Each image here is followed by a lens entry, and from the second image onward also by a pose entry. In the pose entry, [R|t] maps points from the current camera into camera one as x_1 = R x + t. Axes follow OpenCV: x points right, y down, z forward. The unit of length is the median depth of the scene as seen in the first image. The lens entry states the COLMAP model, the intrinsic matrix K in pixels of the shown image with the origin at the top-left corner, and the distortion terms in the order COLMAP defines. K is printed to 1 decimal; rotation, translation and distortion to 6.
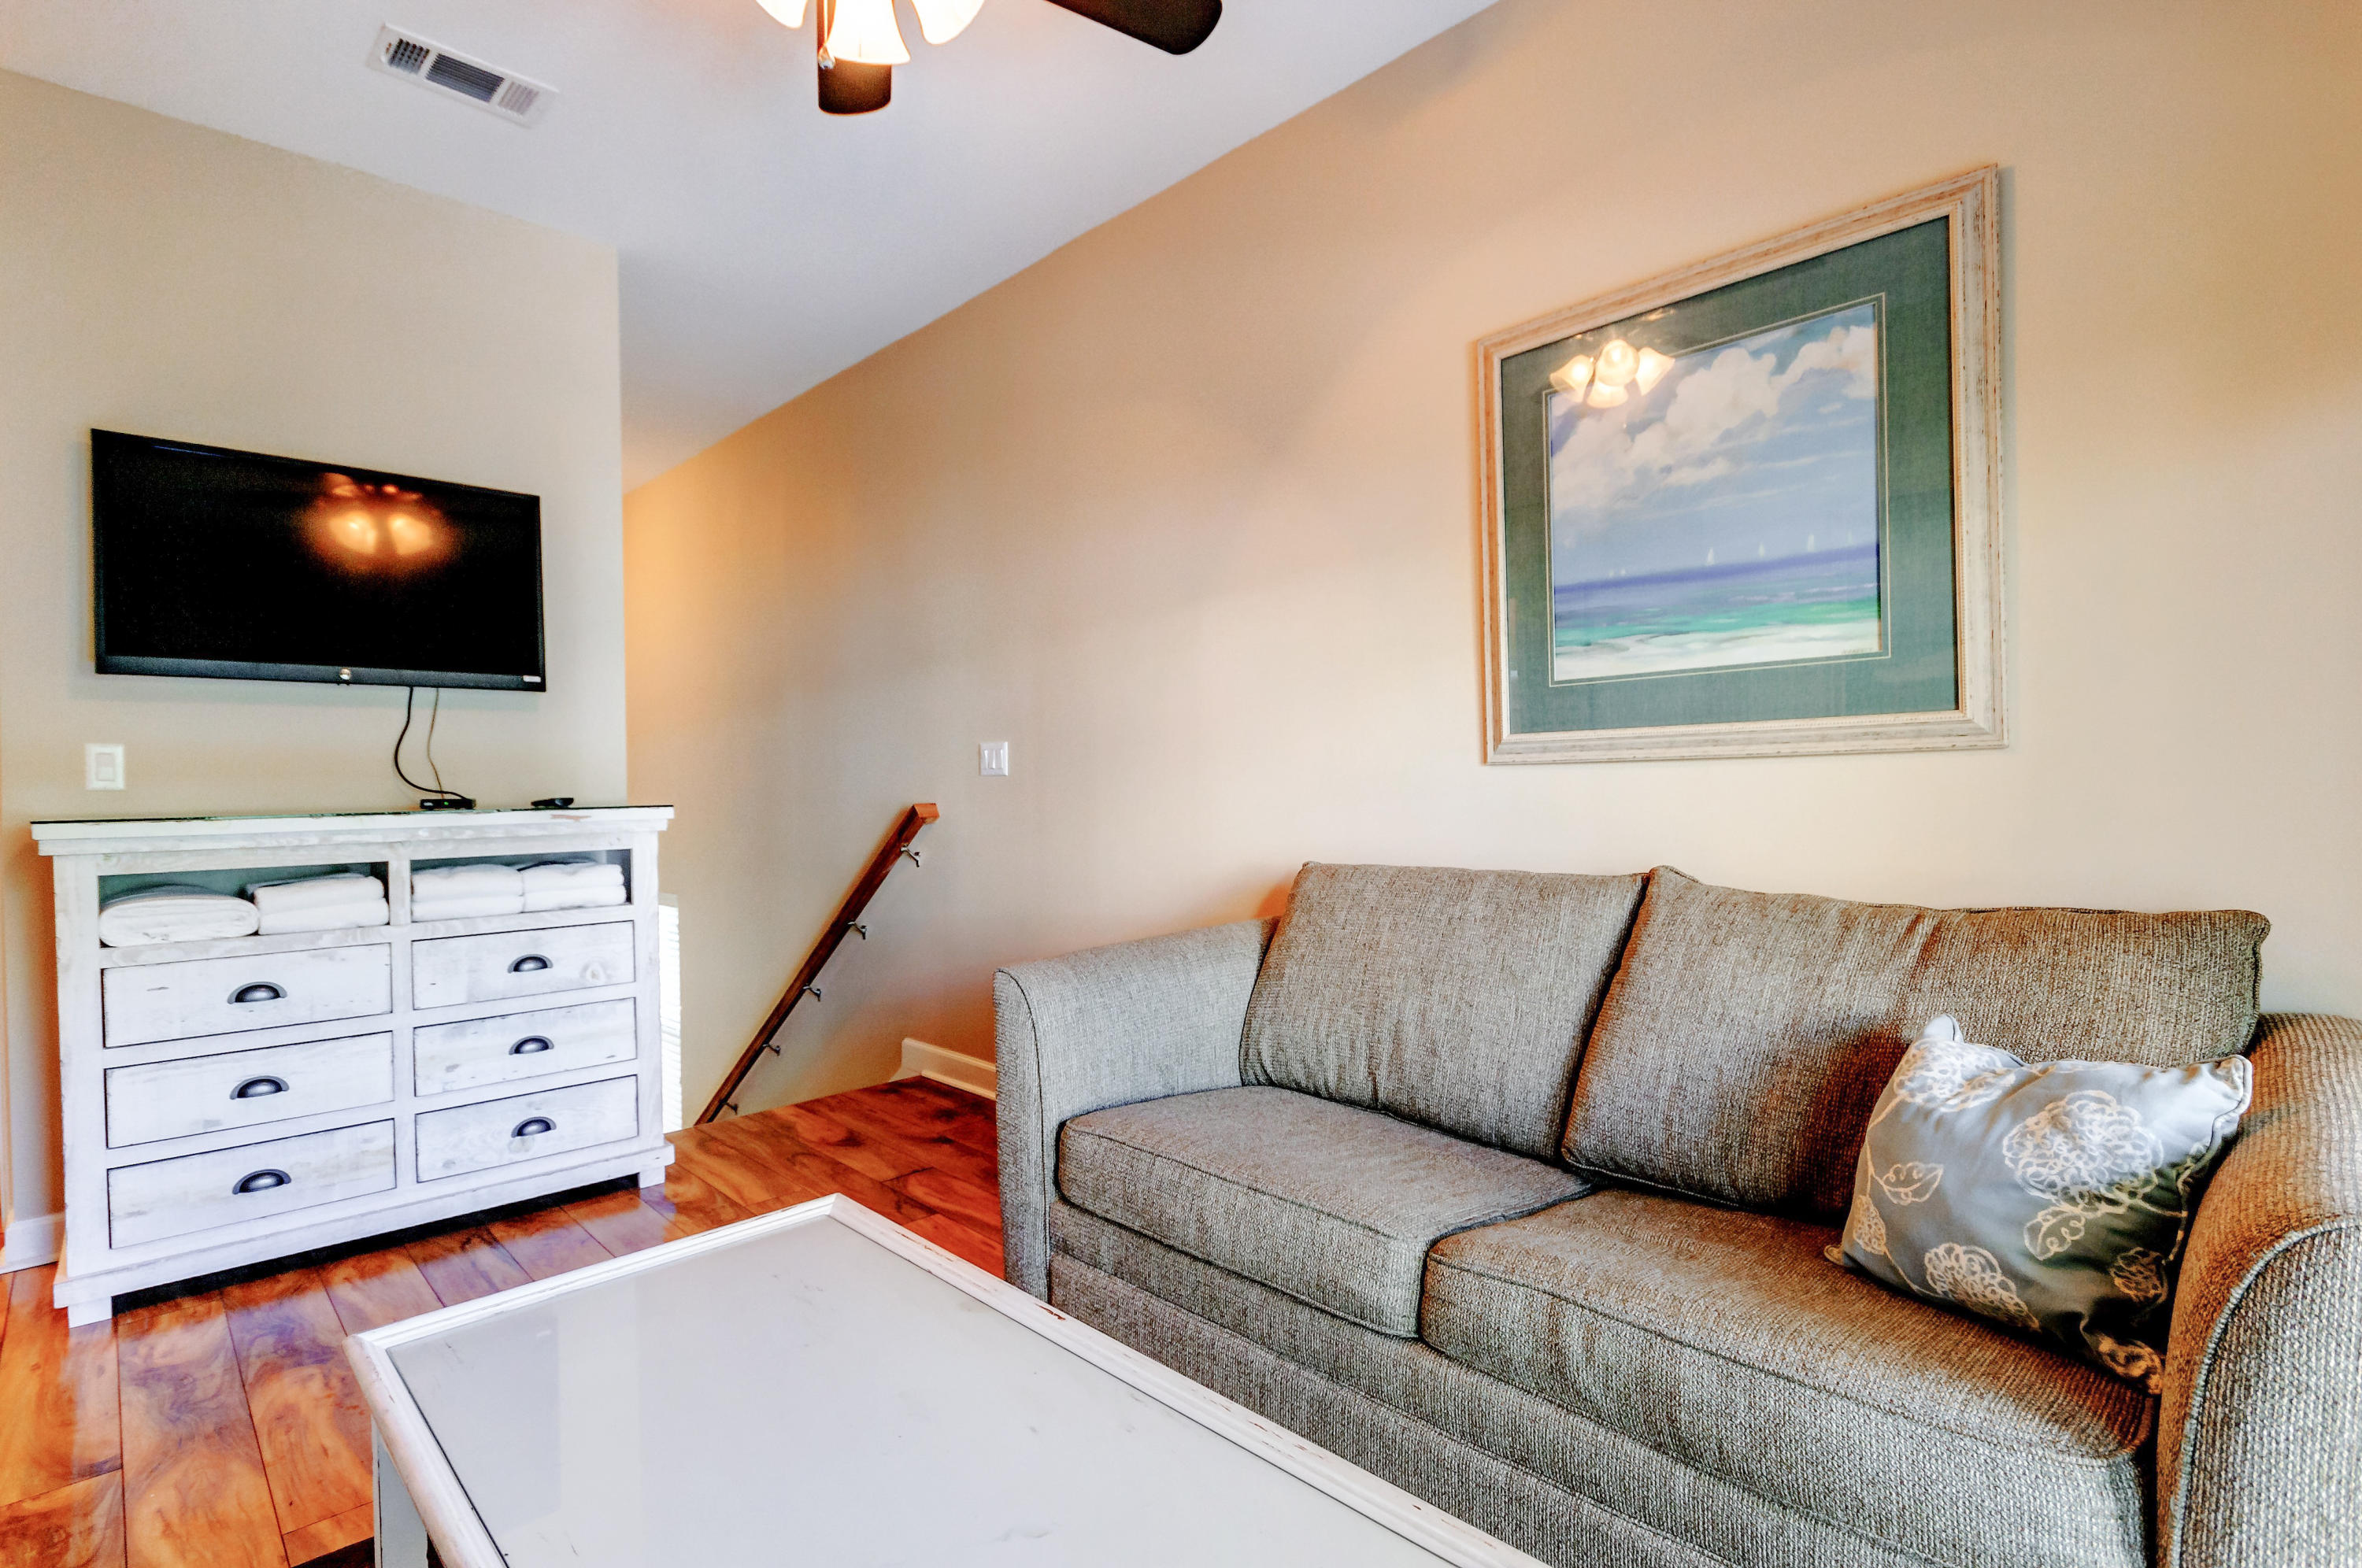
lens RADIAL K [[1105.2, 0, 1184.3], [0, 1105.2, 786.3], [0, 0, 1]] dist [-0.004336, -0.000594]
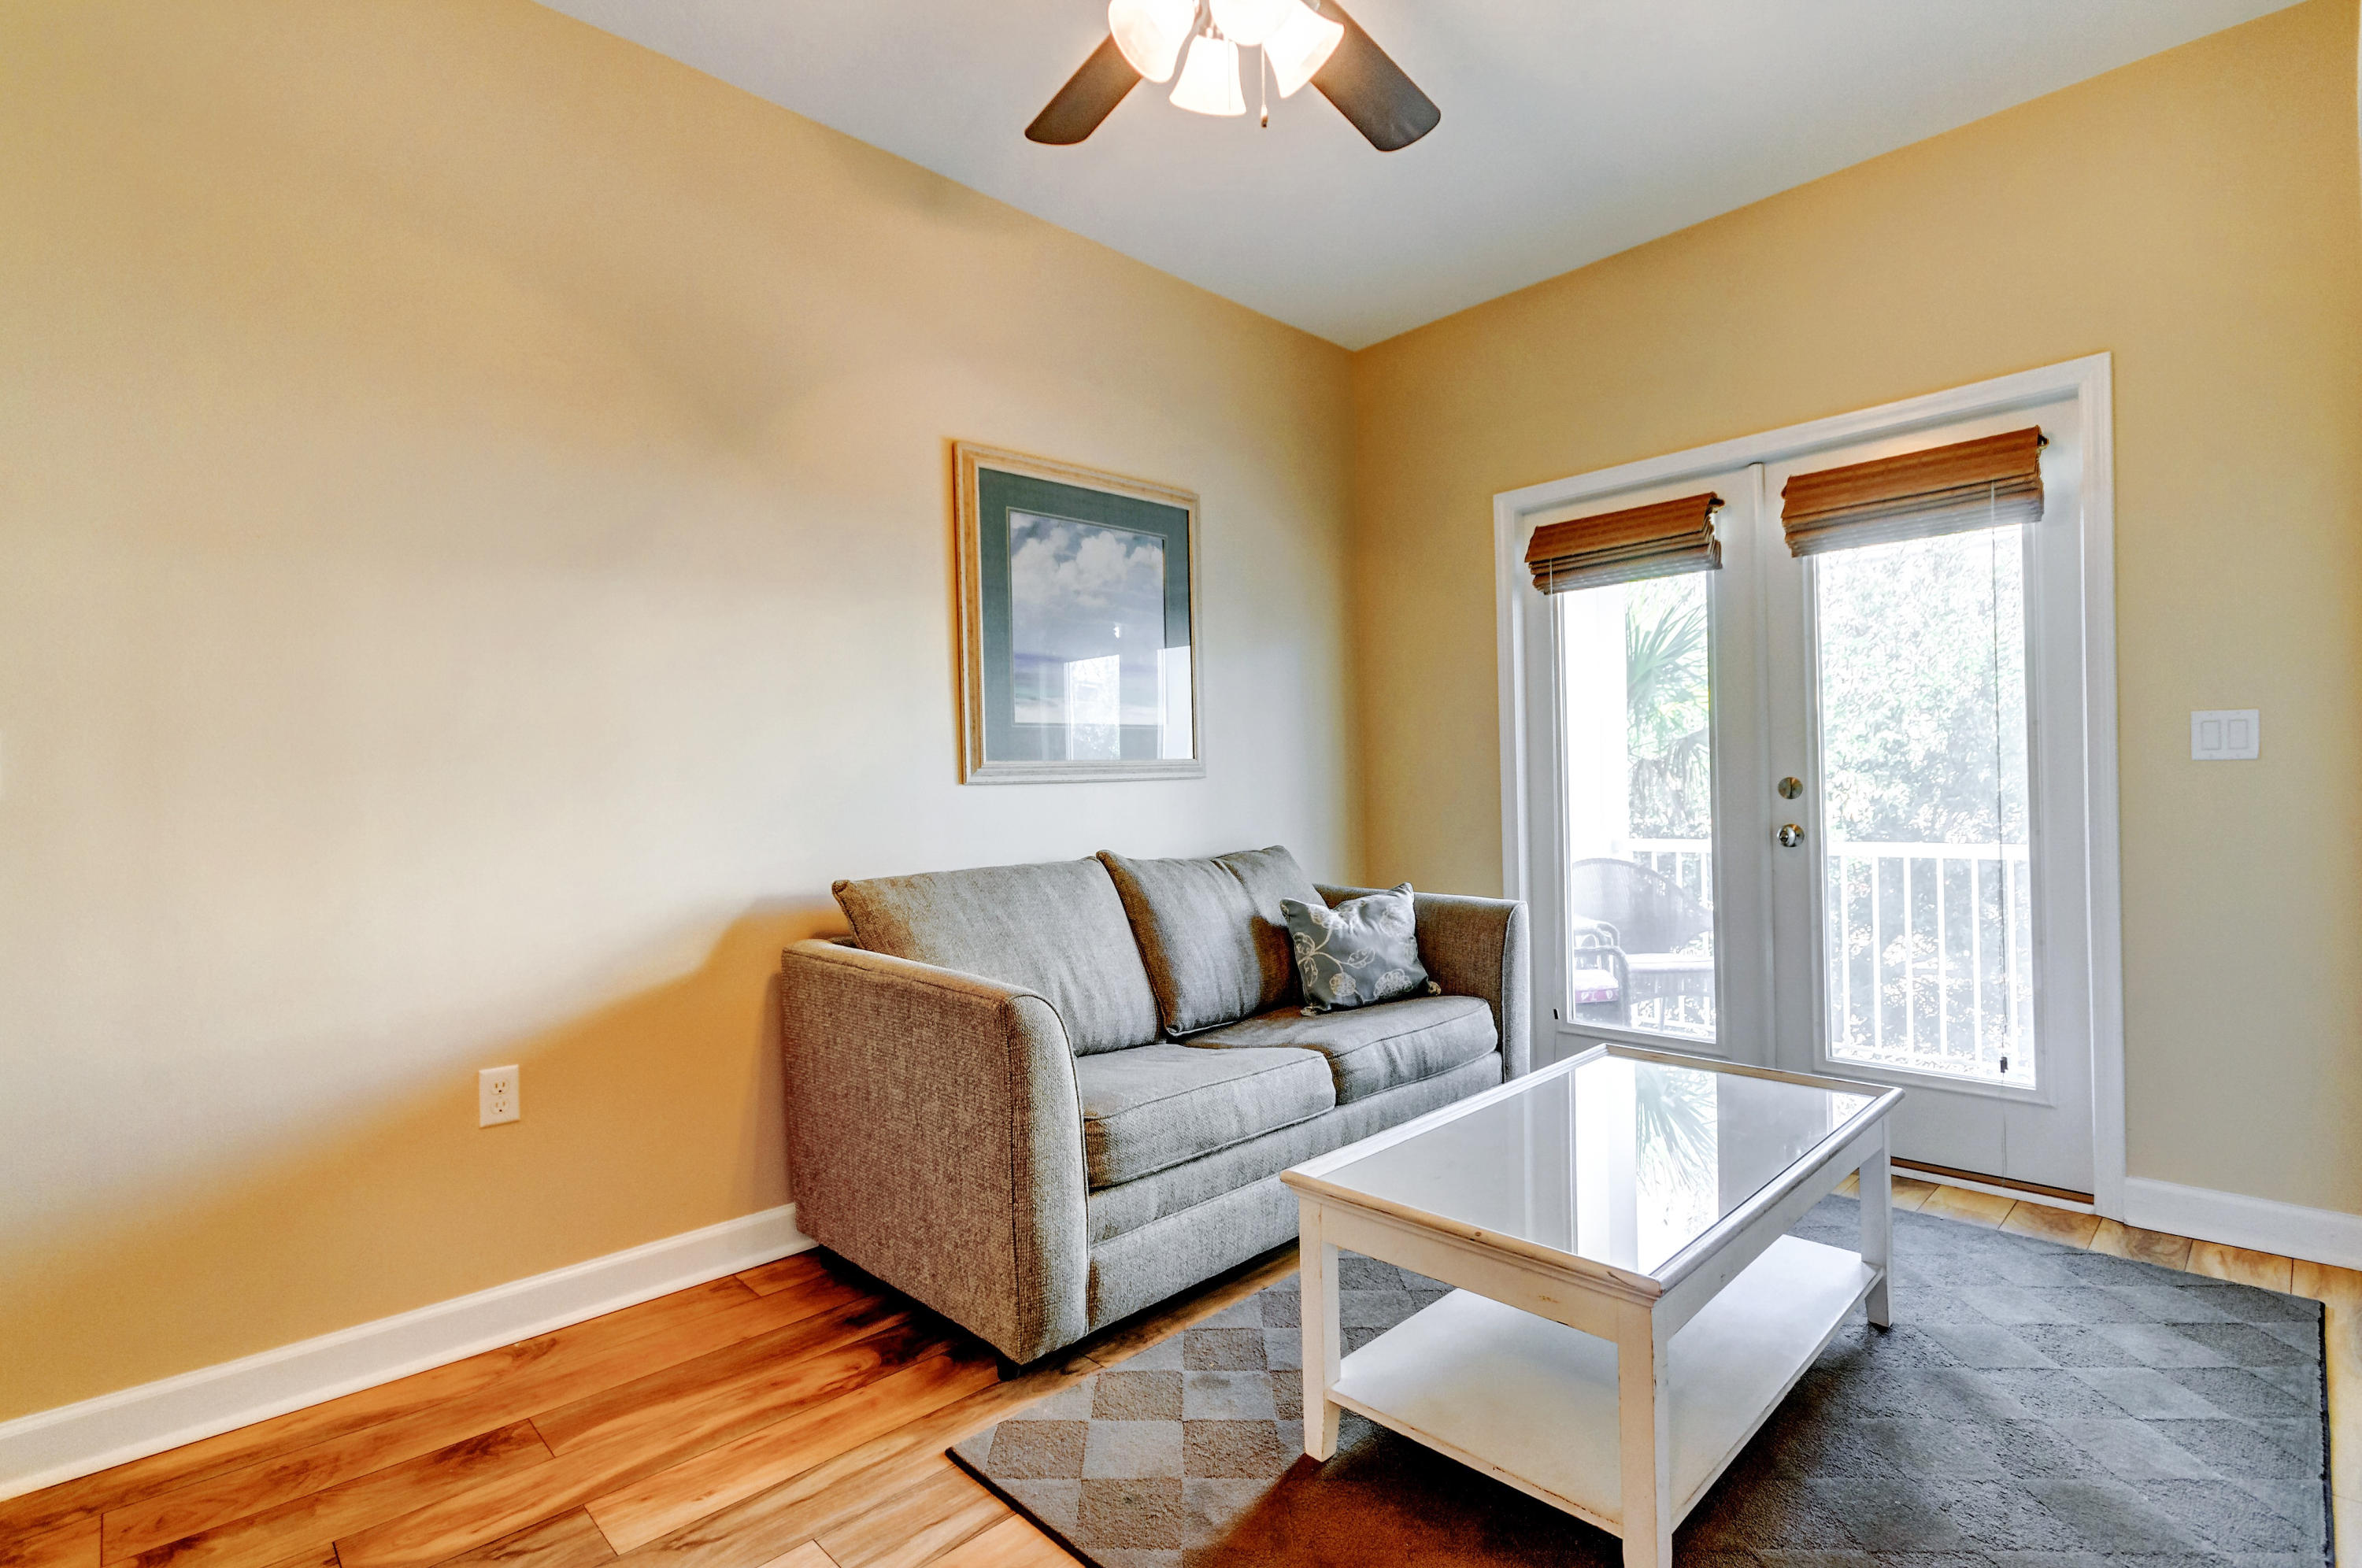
lens RADIAL K [[1105.2, 0, 1184.2], [0, 1105.2, 785.3], [0, 0, 1]] dist [-0.004336, -0.000594]
pose [[0.010219, 0.019243, 0.999763, -1.167231], [0.030154, 0.999354, -0.019543, 0.015294], [-0.999493, 0.030346, 0.009632, 0.906628]]
